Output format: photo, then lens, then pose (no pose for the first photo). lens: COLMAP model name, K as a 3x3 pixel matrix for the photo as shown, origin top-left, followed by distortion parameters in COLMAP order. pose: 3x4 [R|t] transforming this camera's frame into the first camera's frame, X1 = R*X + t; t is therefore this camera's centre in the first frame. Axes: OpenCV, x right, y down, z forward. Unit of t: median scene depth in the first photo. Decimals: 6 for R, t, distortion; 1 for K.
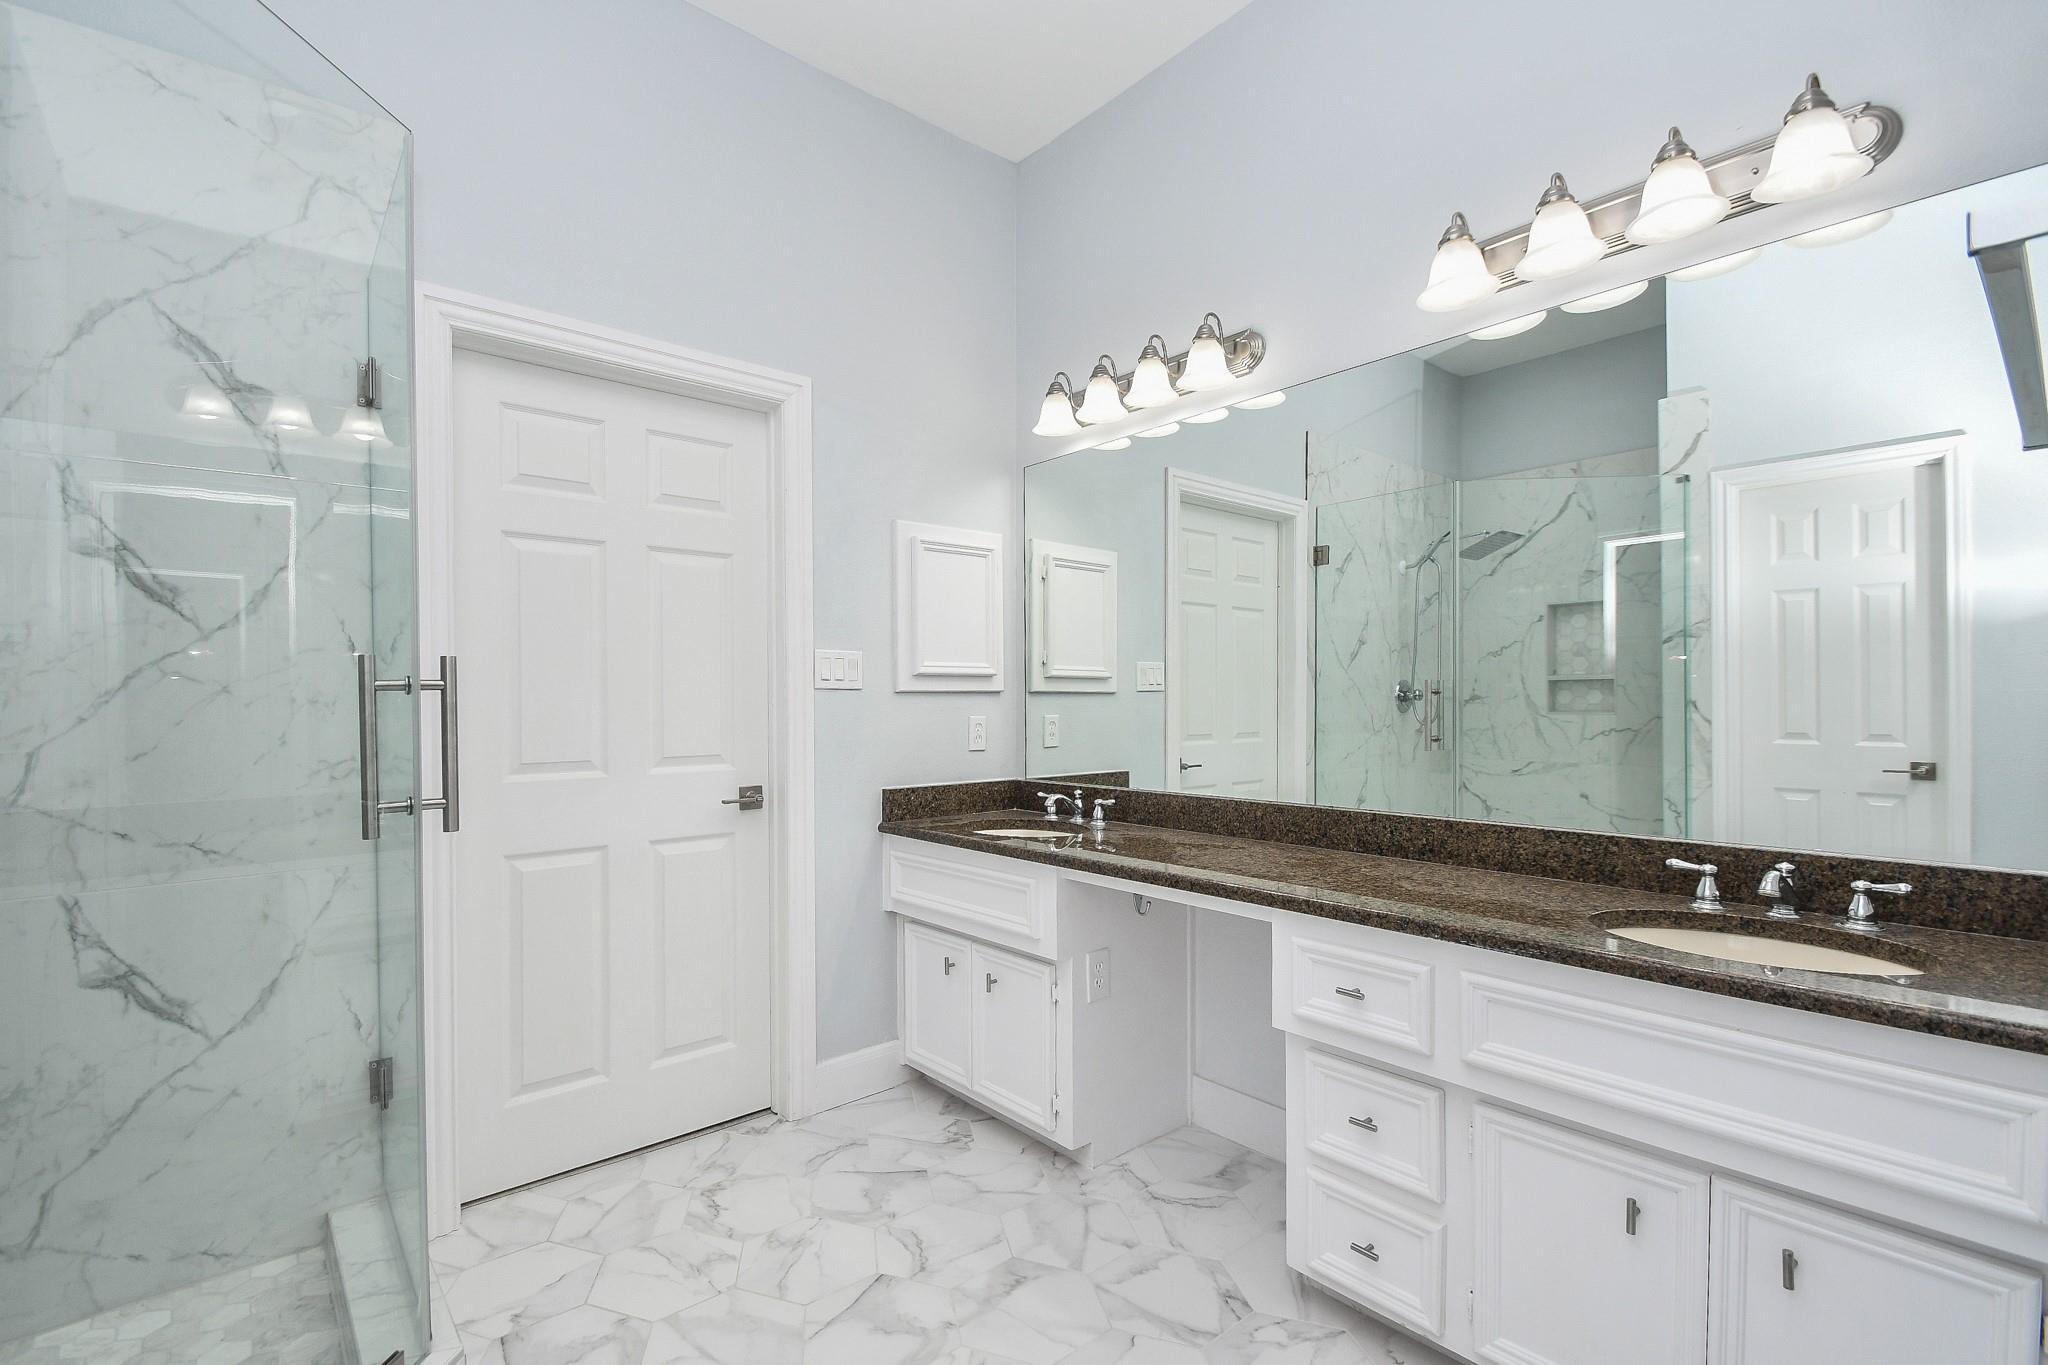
lens RADIAL K [[921.2, 0, 991.1], [0, 921.2, 699.2], [0, 0, 1]] dist [0.024414, -0.025028]
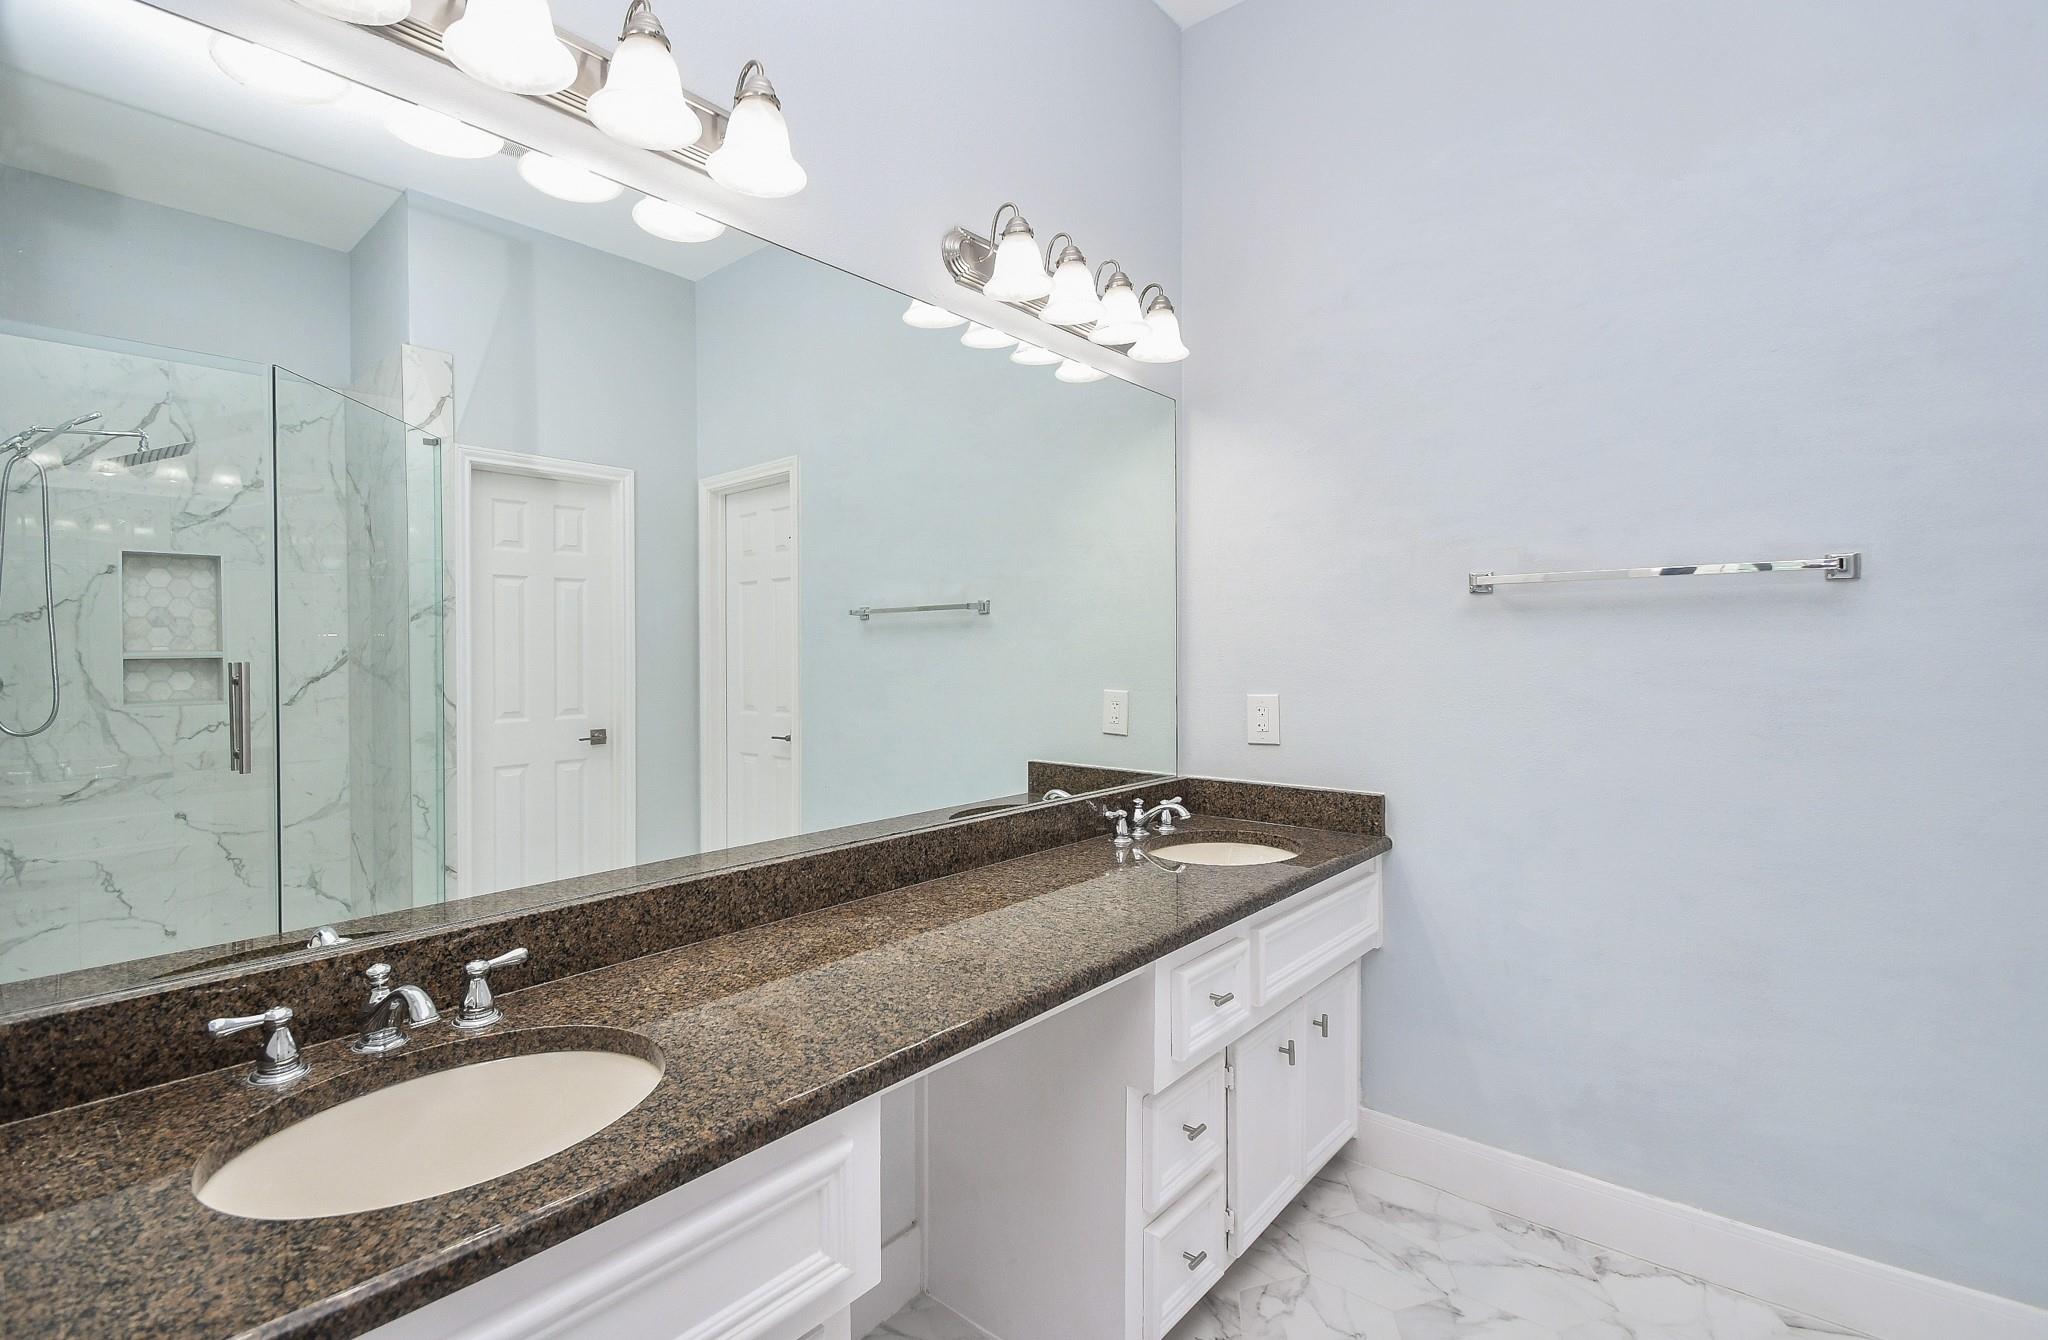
lens RADIAL K [[919.9, 0, 1024.0], [0, 919.9, 670.0], [0, 0, 1]] dist [-0.000689, -0.000166]
pose [[-0.138856, -0.011408, 0.990247, -0.227290], [0.008541, 0.999883, 0.012717, -0.019610], [-0.990276, 0.010224, -0.138742, 0.542990]]
